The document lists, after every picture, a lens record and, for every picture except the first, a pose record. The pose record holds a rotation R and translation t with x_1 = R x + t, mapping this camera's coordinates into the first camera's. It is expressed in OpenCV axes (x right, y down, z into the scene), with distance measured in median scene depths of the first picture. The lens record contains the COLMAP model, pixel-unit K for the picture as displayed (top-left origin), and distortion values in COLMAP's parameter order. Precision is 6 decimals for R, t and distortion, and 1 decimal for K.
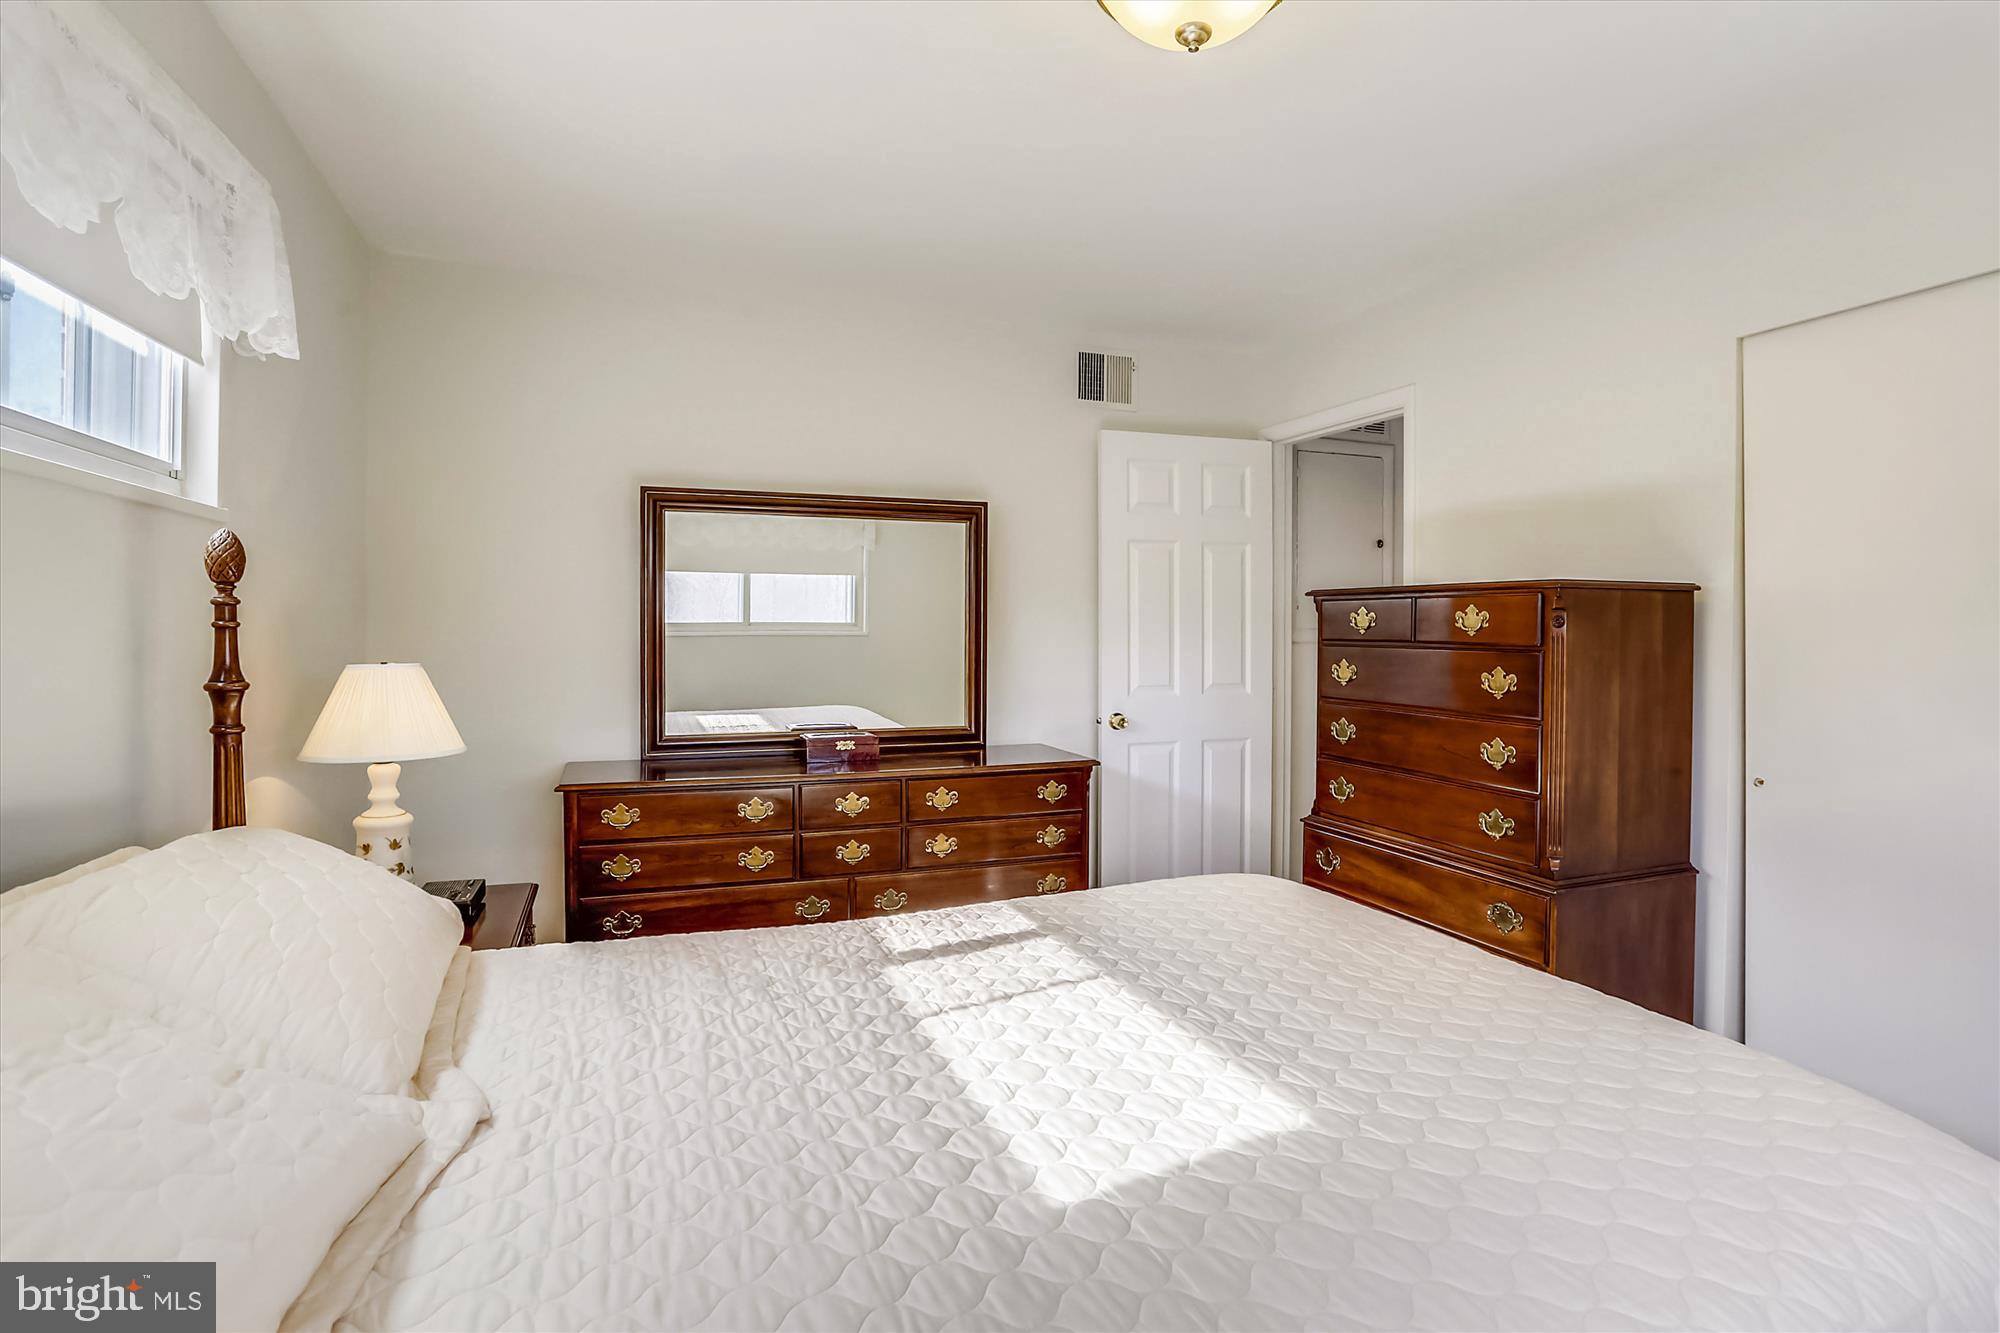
lens RADIAL K [[993.1, 0, 1008.4], [0, 993.1, 633.1], [0, 0, 1]] dist [-0.072644, 0.051914]
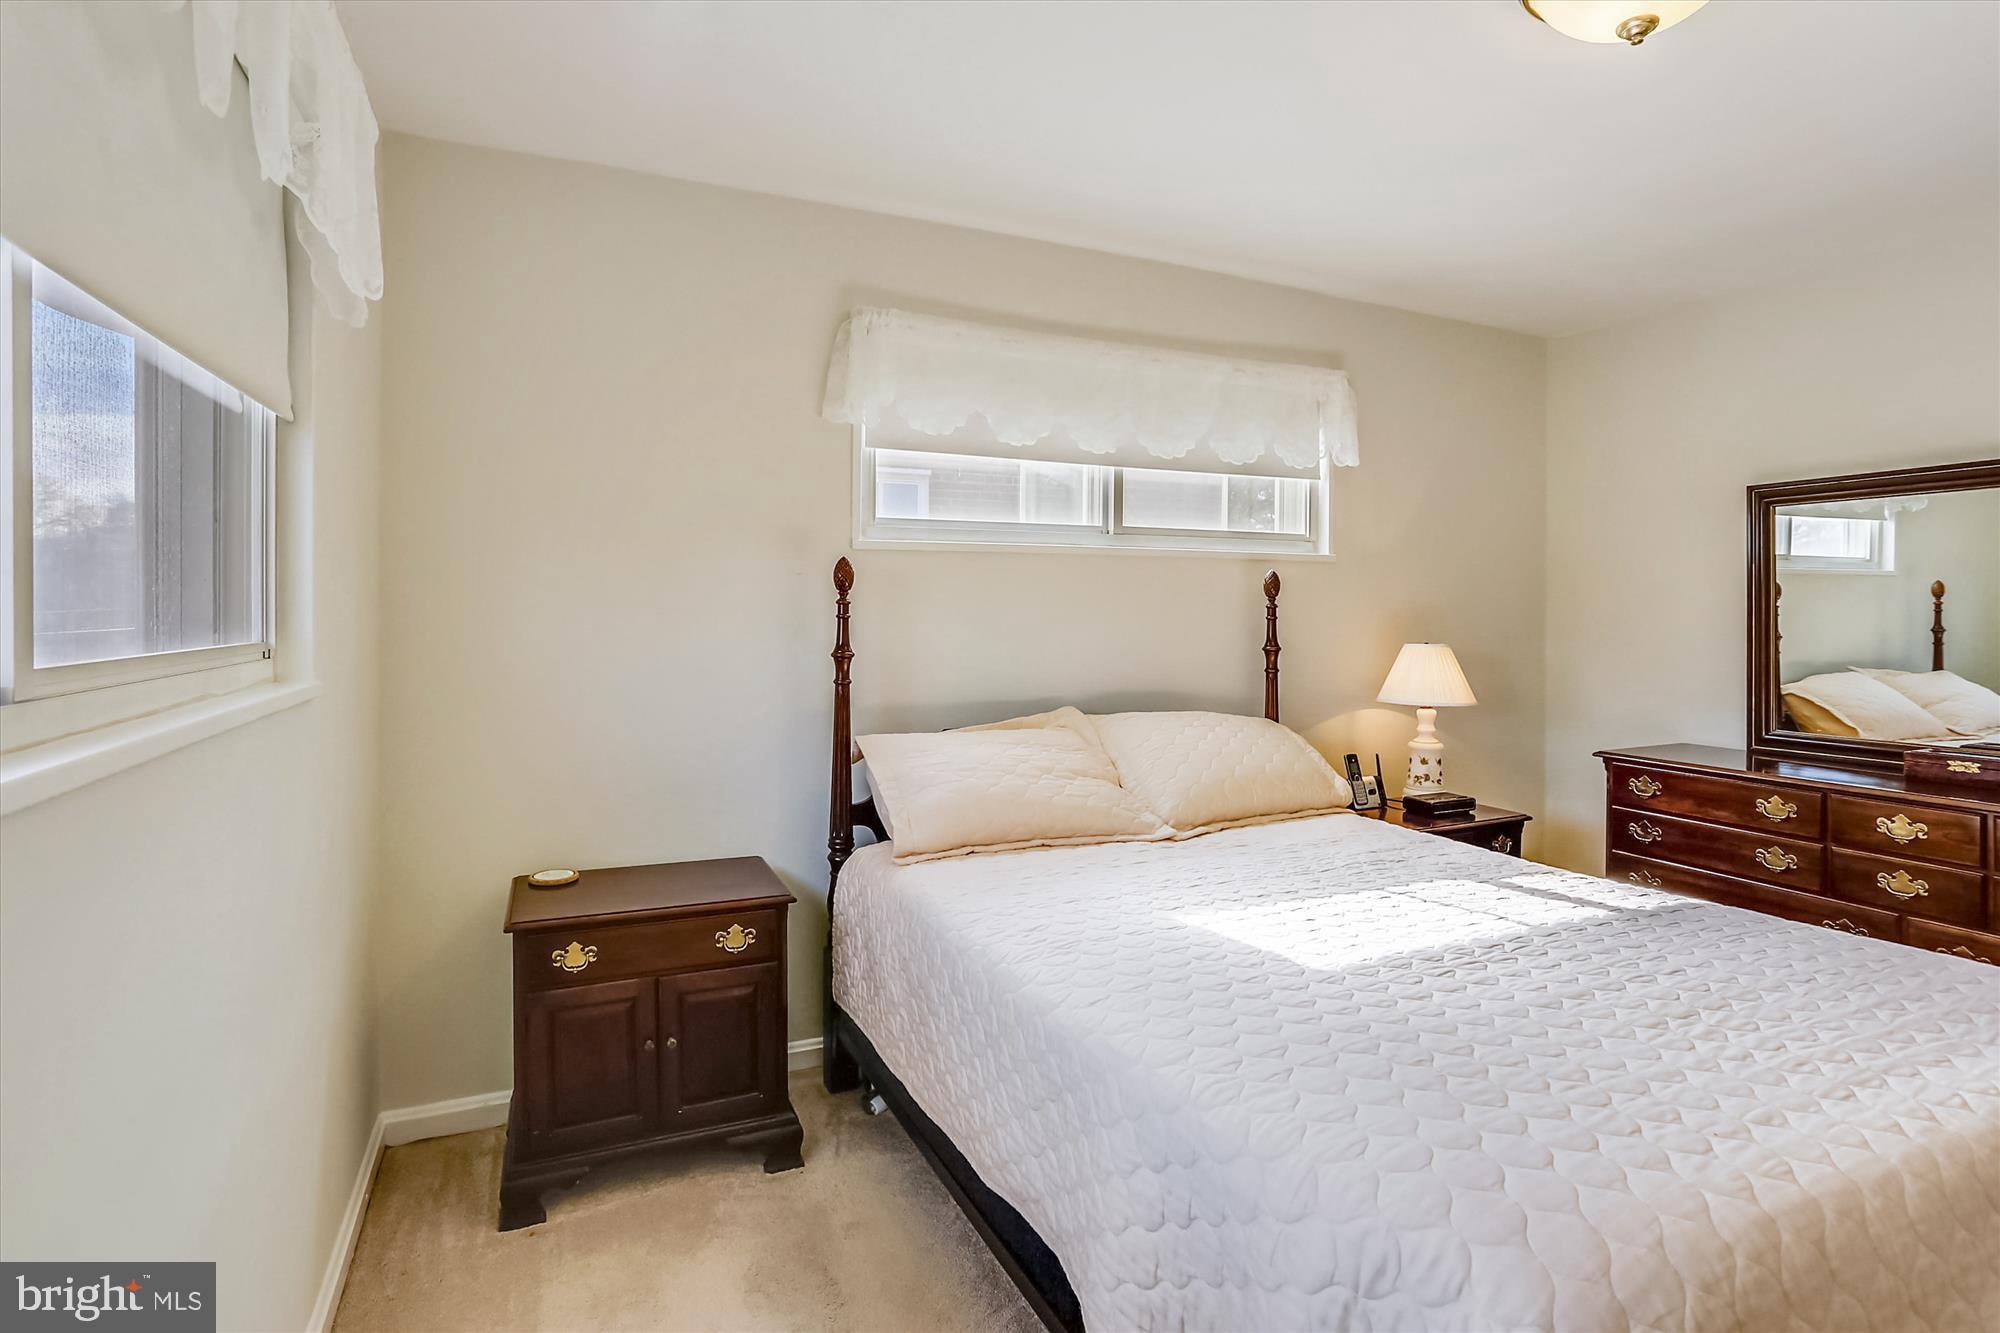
lens RADIAL K [[993.1, 0, 1008.4], [0, 993.1, 633.1], [0, 0, 1]] dist [-0.072644, 0.051914]
pose [[0.076241, 0.015462, -0.996970, 0.655605], [-0.012900, 0.999811, 0.014519, 0.000157], [0.997006, 0.011754, 0.076426, 0.164914]]
